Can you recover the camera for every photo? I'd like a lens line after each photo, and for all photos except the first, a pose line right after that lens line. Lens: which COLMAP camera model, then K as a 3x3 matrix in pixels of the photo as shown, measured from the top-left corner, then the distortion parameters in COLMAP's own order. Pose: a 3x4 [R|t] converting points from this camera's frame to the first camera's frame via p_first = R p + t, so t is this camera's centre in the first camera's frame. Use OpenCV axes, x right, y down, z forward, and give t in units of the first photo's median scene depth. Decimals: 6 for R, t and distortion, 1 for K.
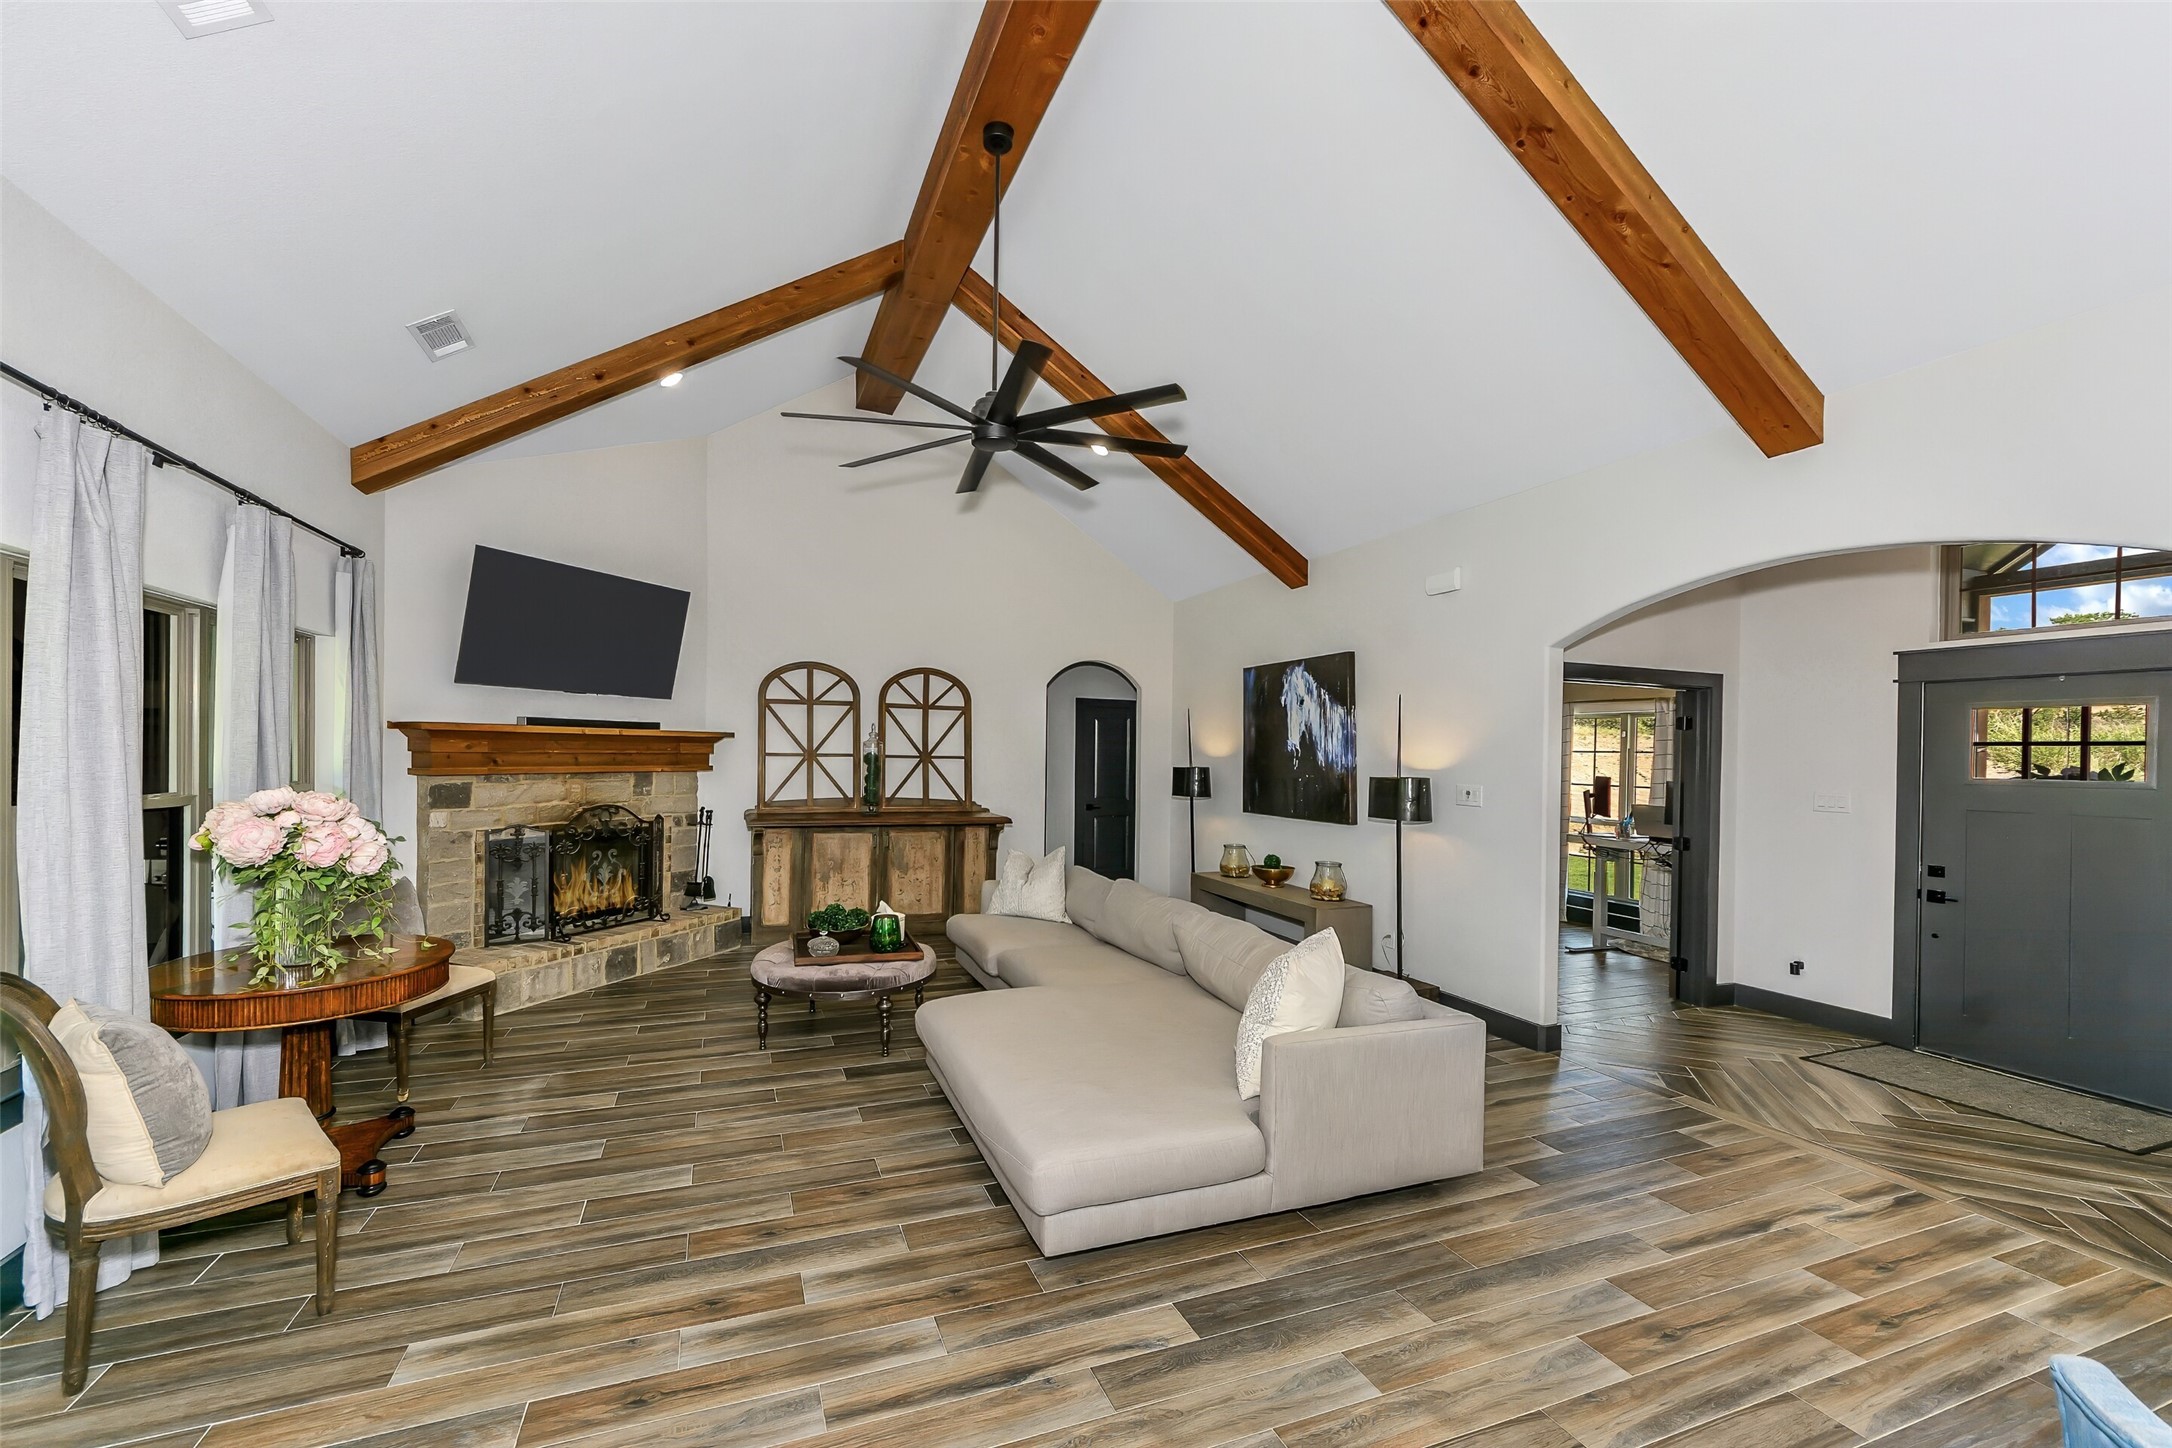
lens RADIAL K [[790.1, 0, 1097.6], [0, 790.1, 752.2], [0, 0, 1]] dist [0.000858, -0.000137]
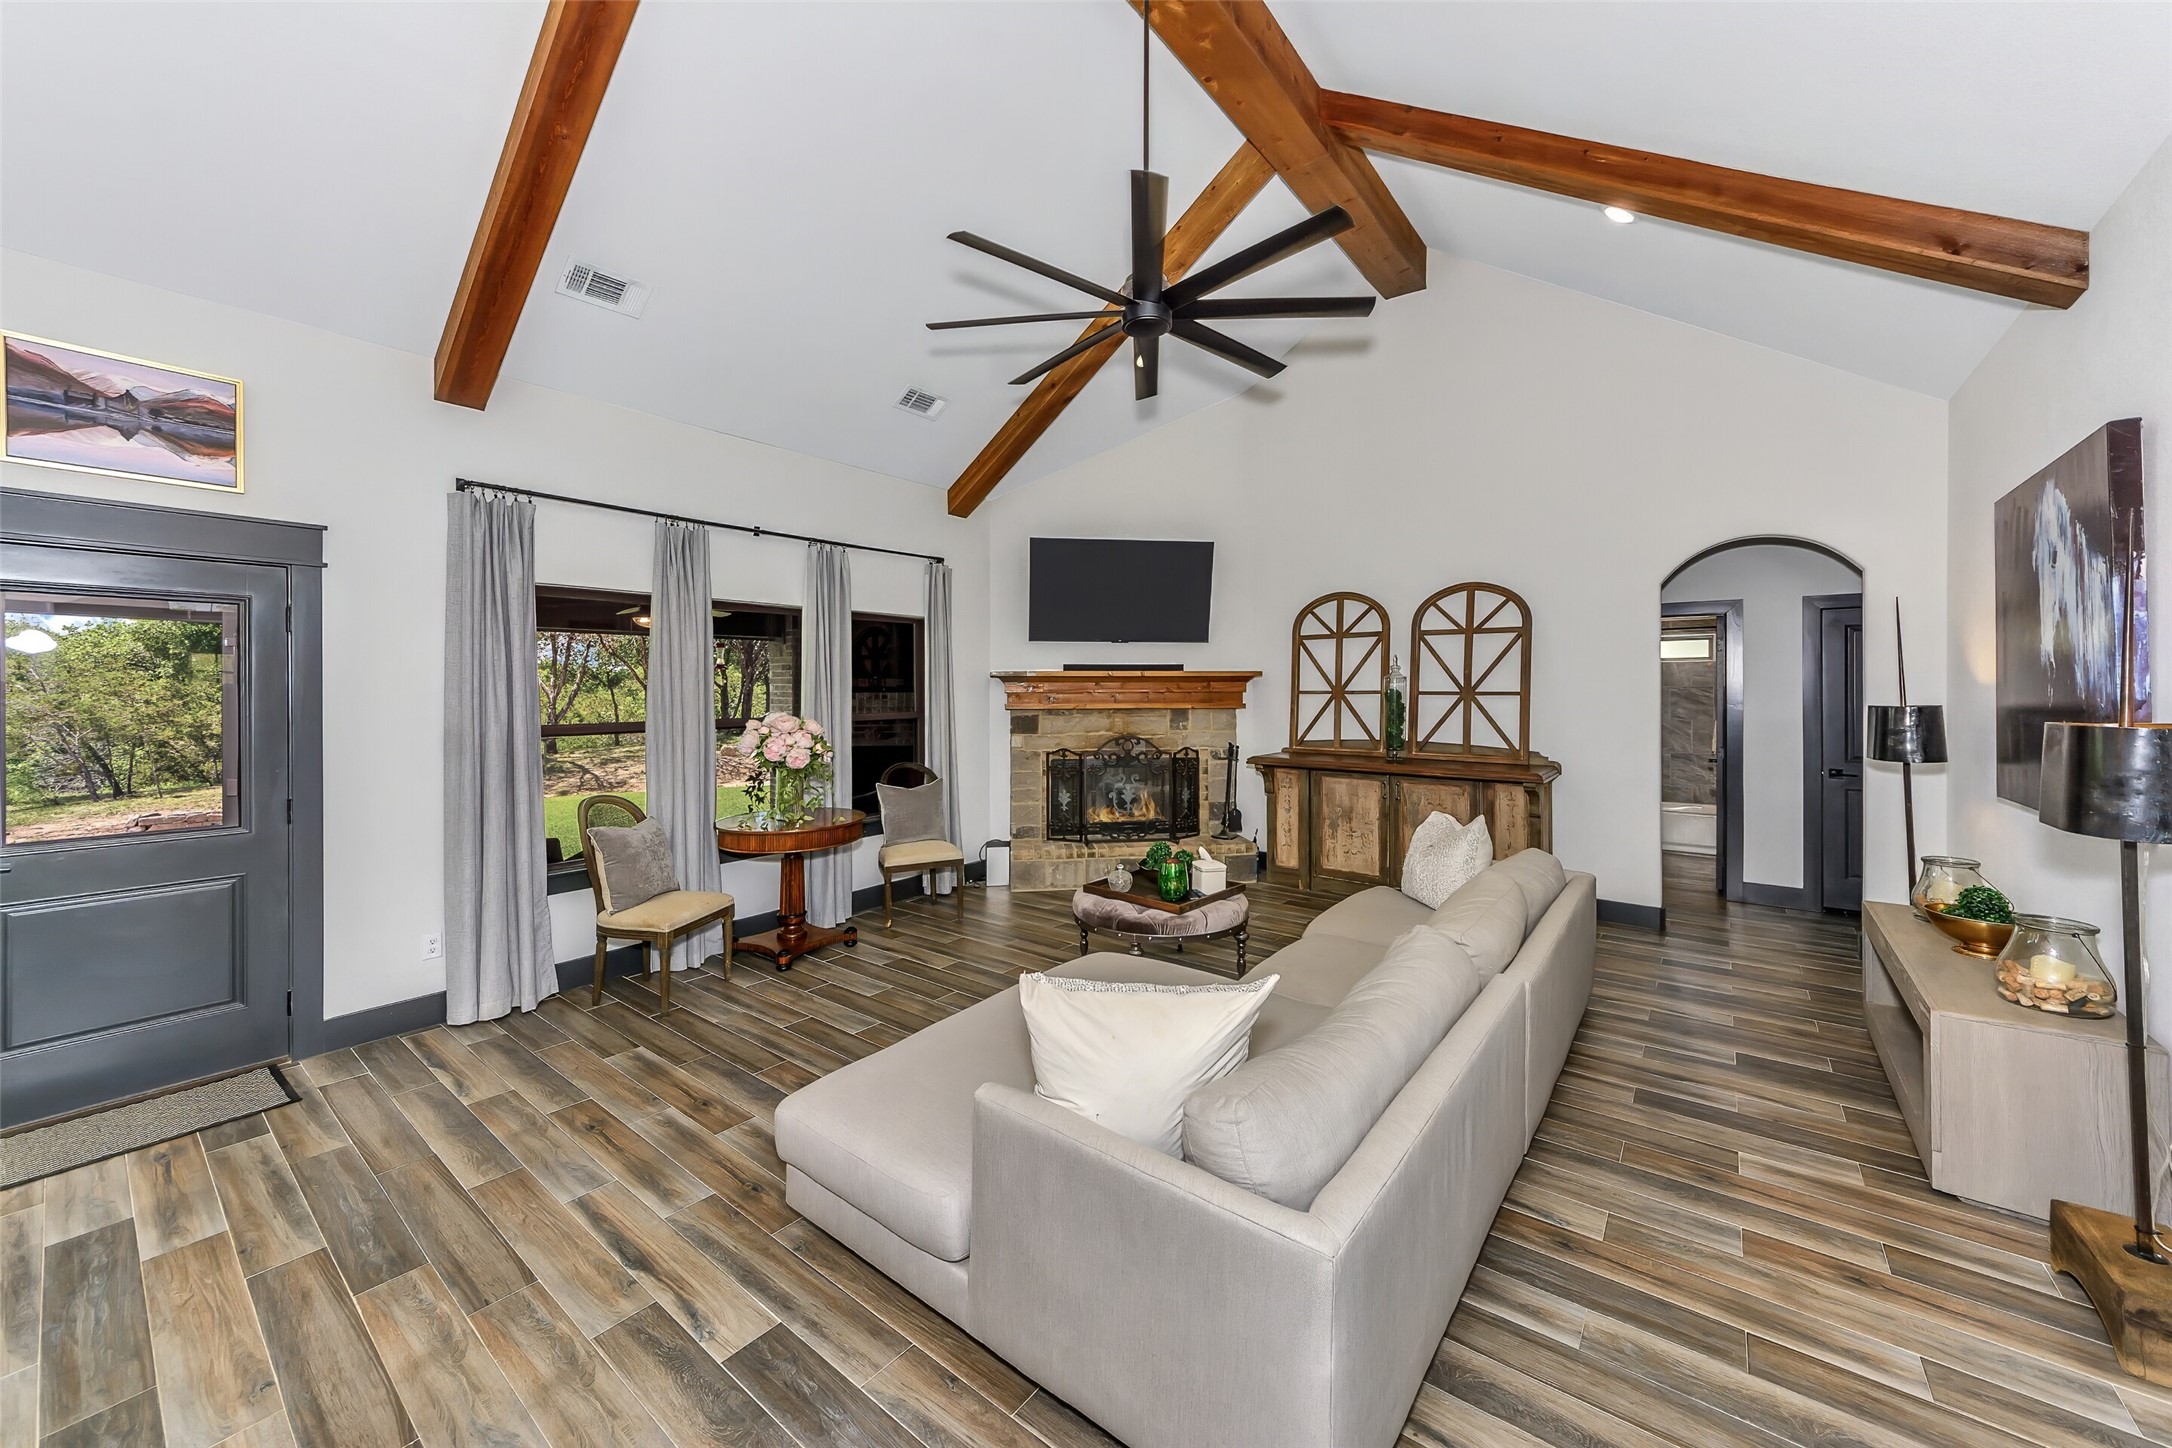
lens RADIAL K [[822.9, 0, 1089.1], [0, 822.9, 690.5], [0, 0, 1]] dist [0.001801, -0.000011]
pose [[0.541524, -0.014698, -0.840557, 0.329786], [0.011111, 0.999885, -0.010326, 0.009229], [0.840612, -0.003748, 0.541625, 0.256208]]
